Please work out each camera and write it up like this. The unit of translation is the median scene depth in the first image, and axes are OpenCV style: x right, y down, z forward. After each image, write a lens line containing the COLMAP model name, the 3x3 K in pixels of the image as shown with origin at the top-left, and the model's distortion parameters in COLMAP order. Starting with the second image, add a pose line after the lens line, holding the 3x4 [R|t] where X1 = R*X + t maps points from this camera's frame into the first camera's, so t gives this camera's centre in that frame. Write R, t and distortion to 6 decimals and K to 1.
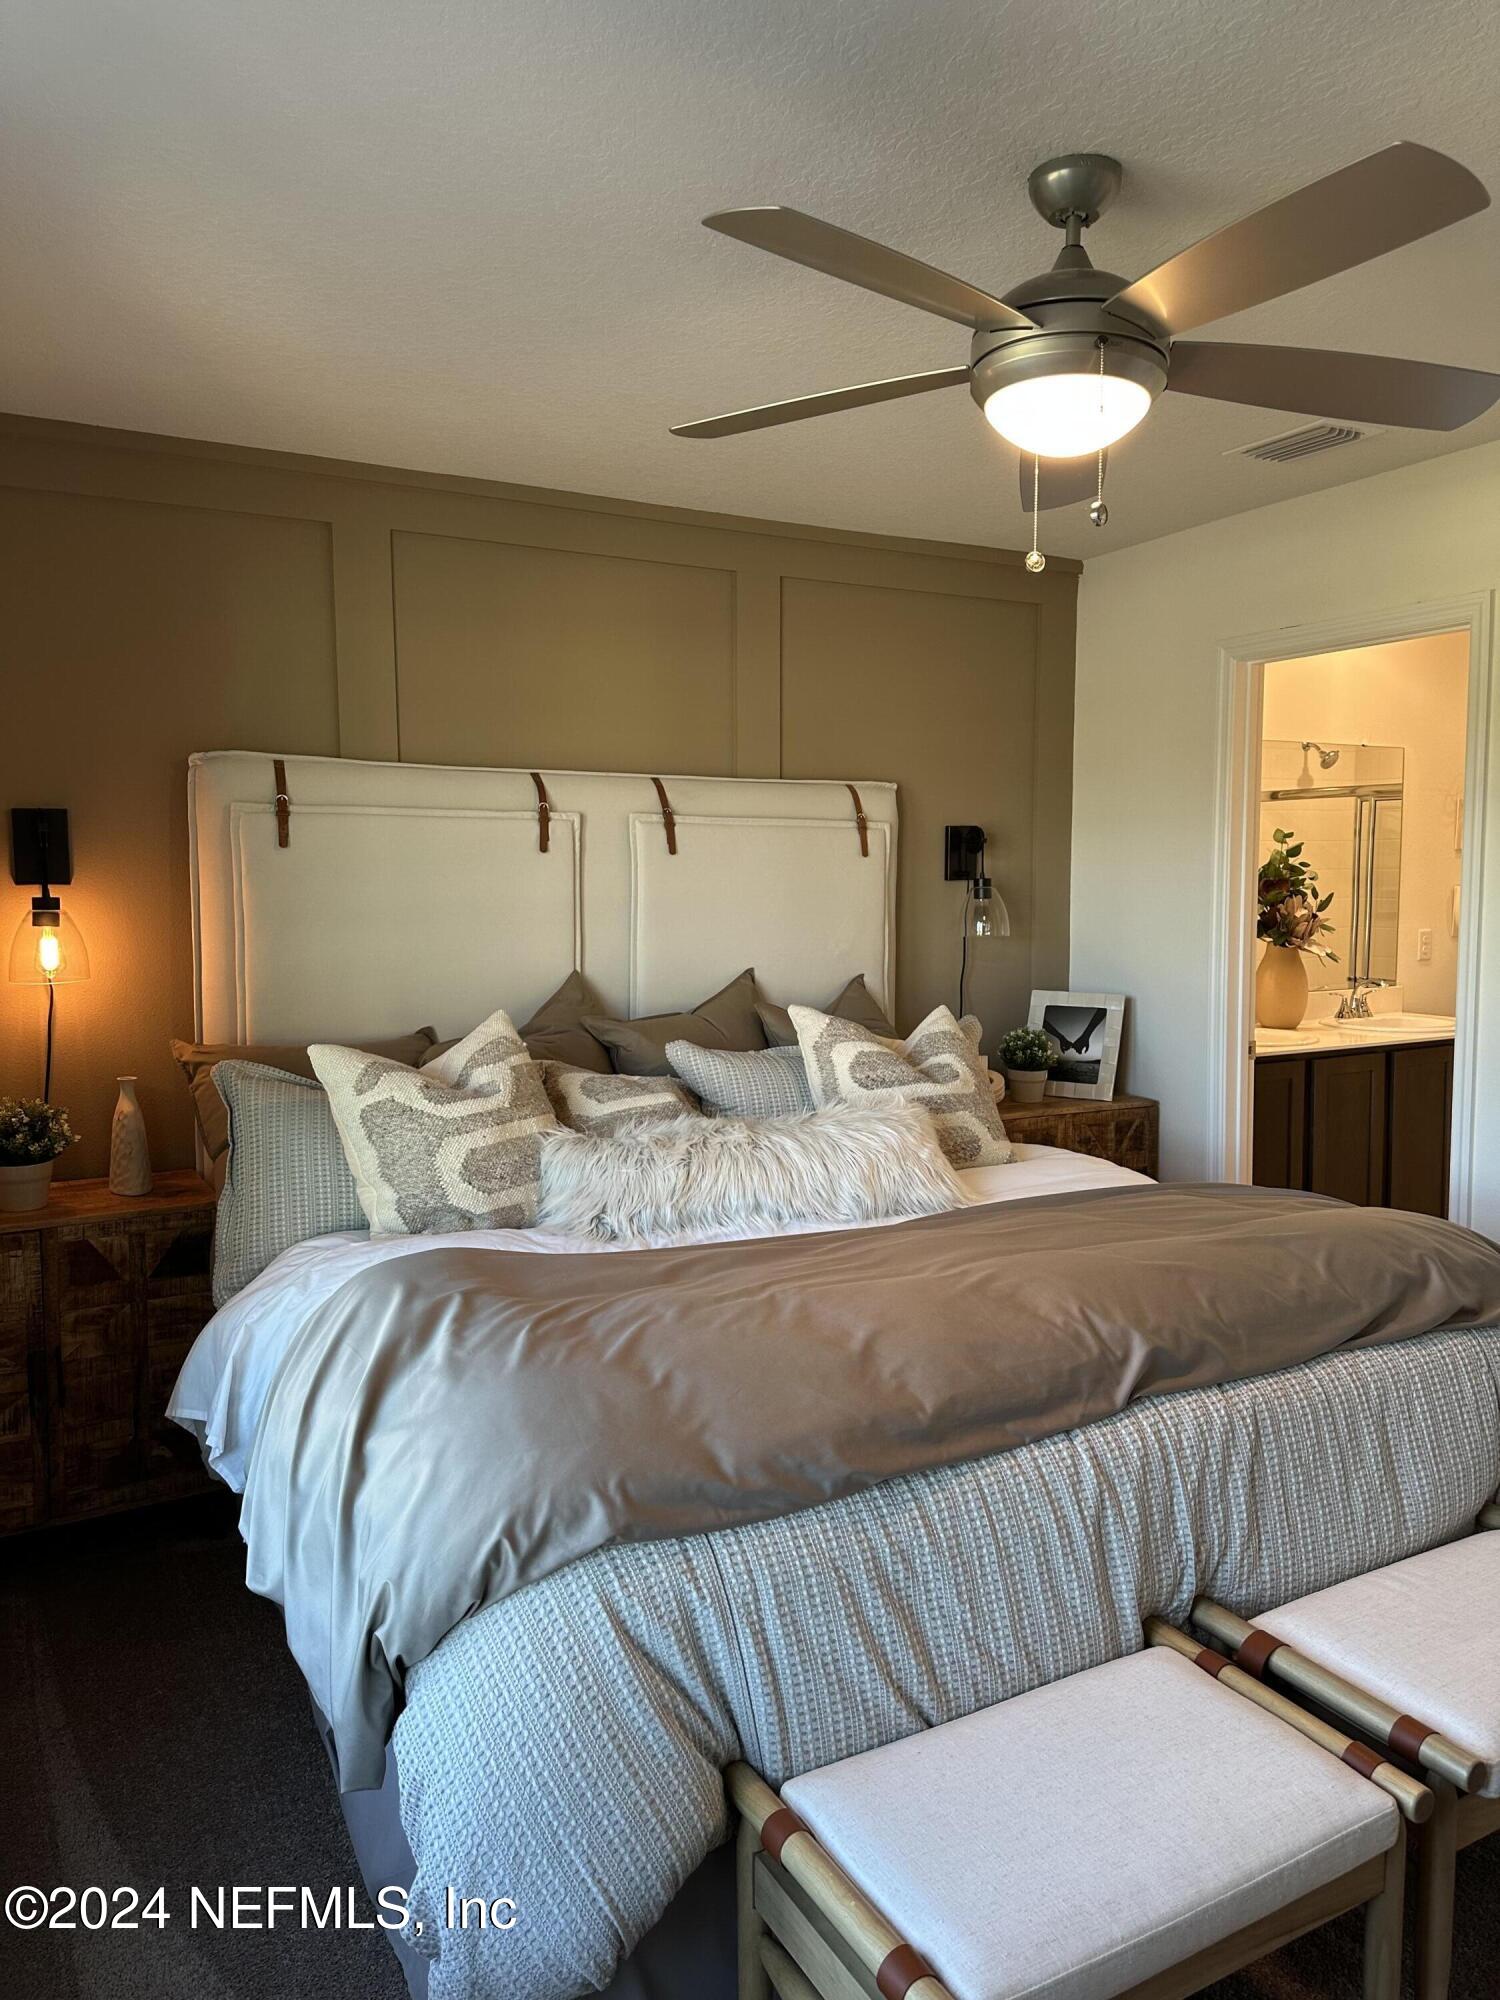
lens RADIAL K [[1401.9, 0, 752.0], [0, 1401.9, 979.1], [0, 0, 1]] dist [0.032359, -0.001713]
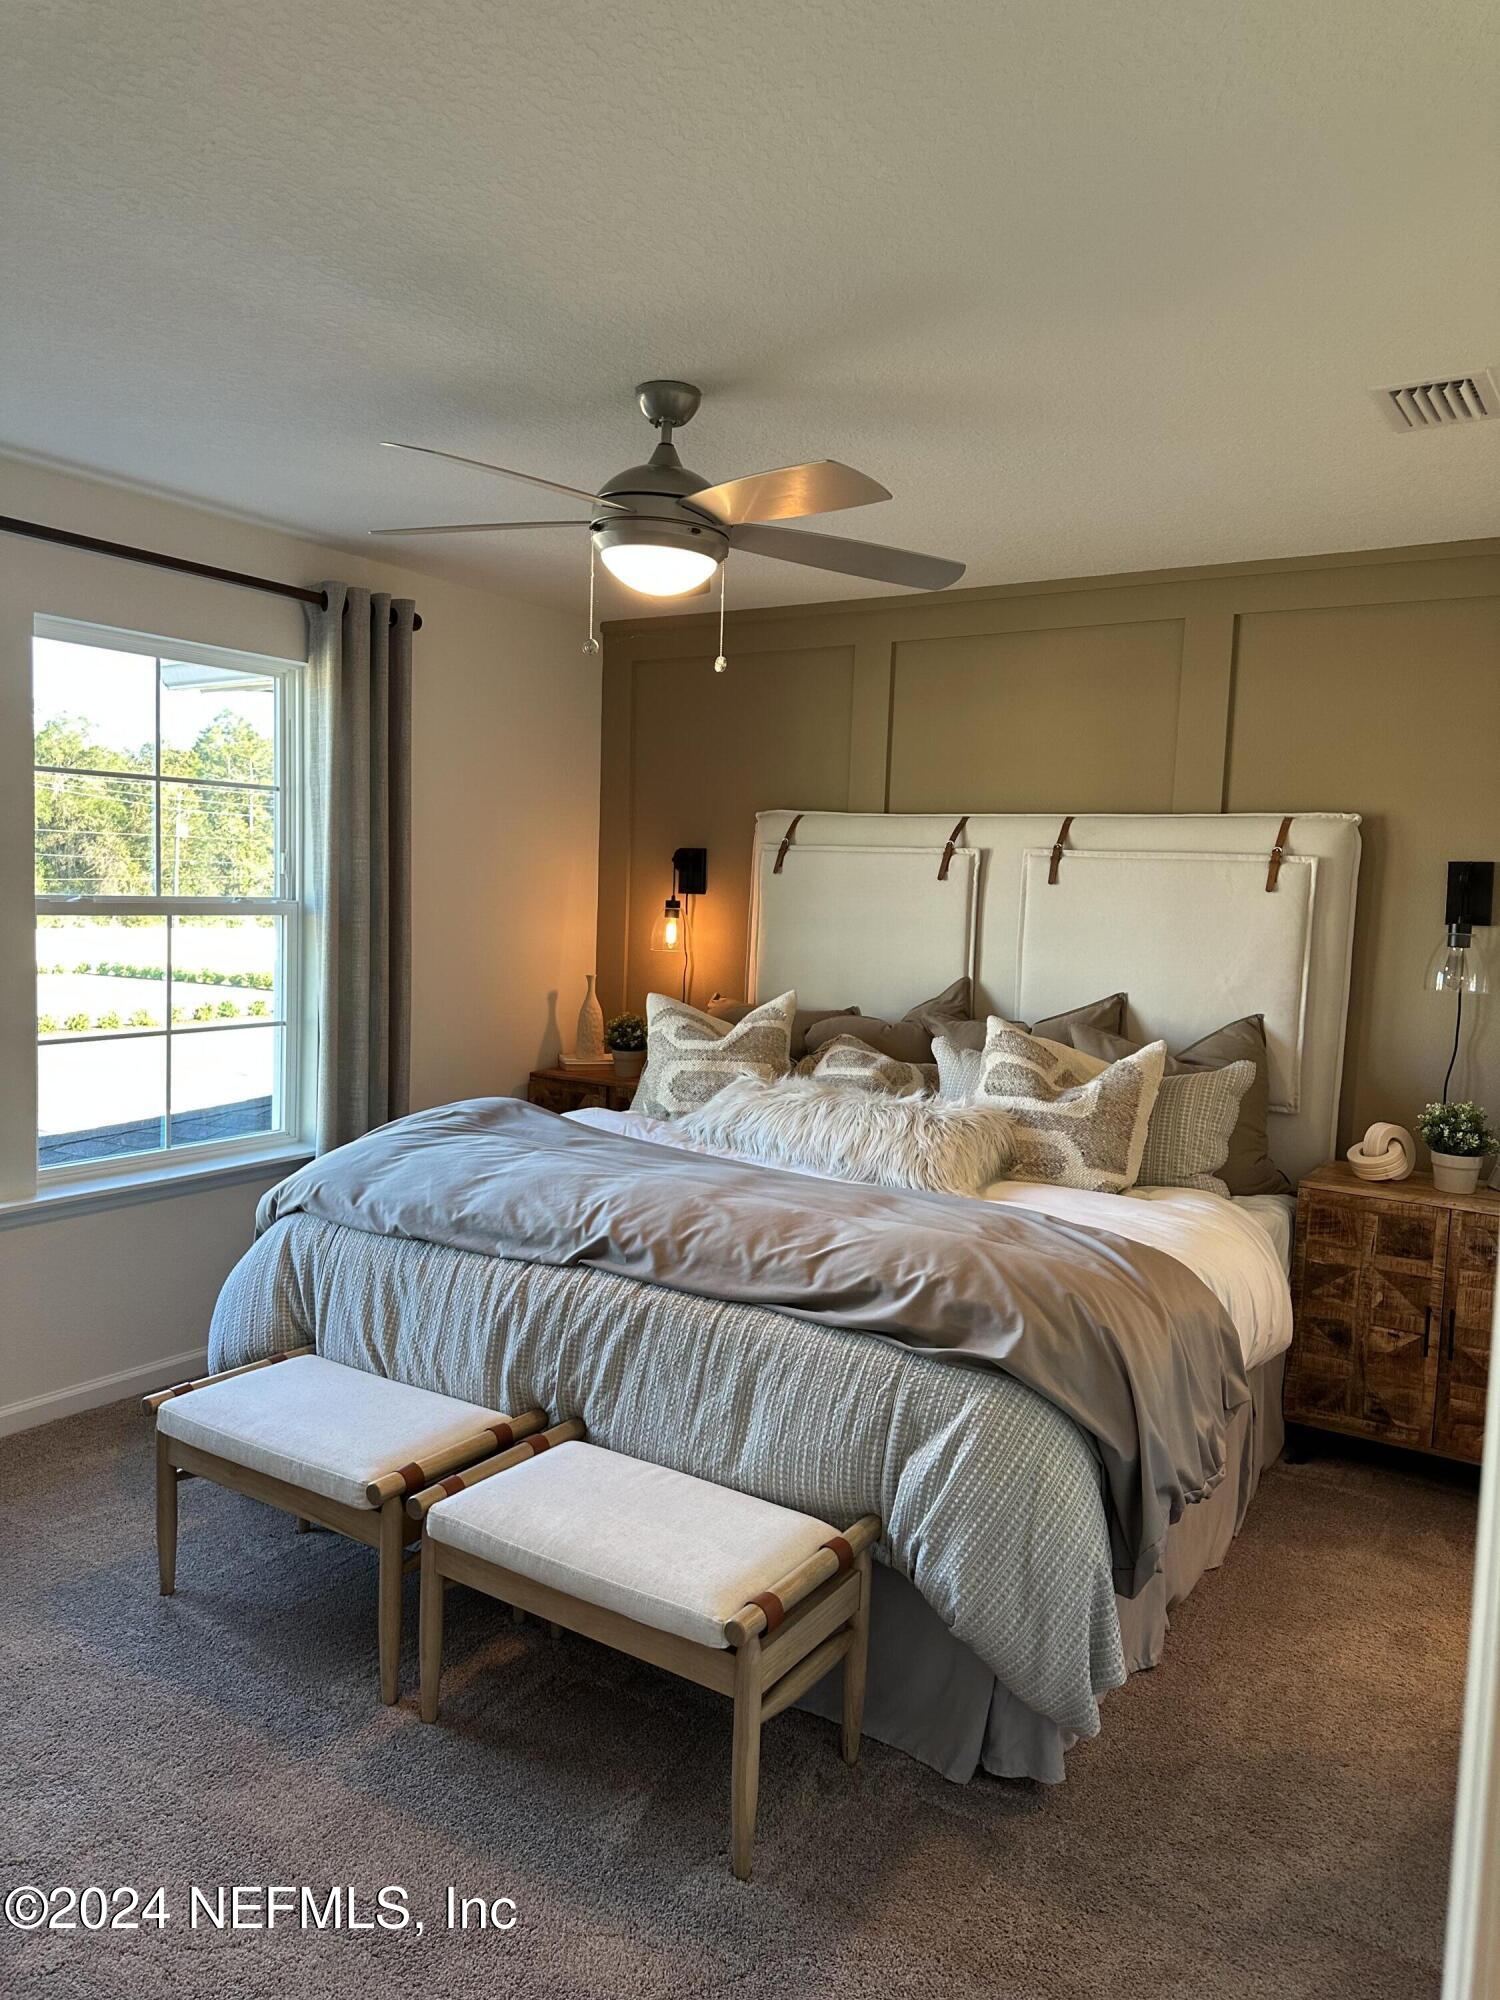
lens RADIAL K [[1401.9, 0, 745.9], [0, 1401.9, 1008.3], [0, 0, 1]] dist [0.032359, -0.001713]
pose [[0.453135, 0.092375, -0.886643, 0.820045], [-0.113086, 0.992538, 0.045613, -0.013906], [0.884240, 0.079598, 0.460199, 0.269314]]
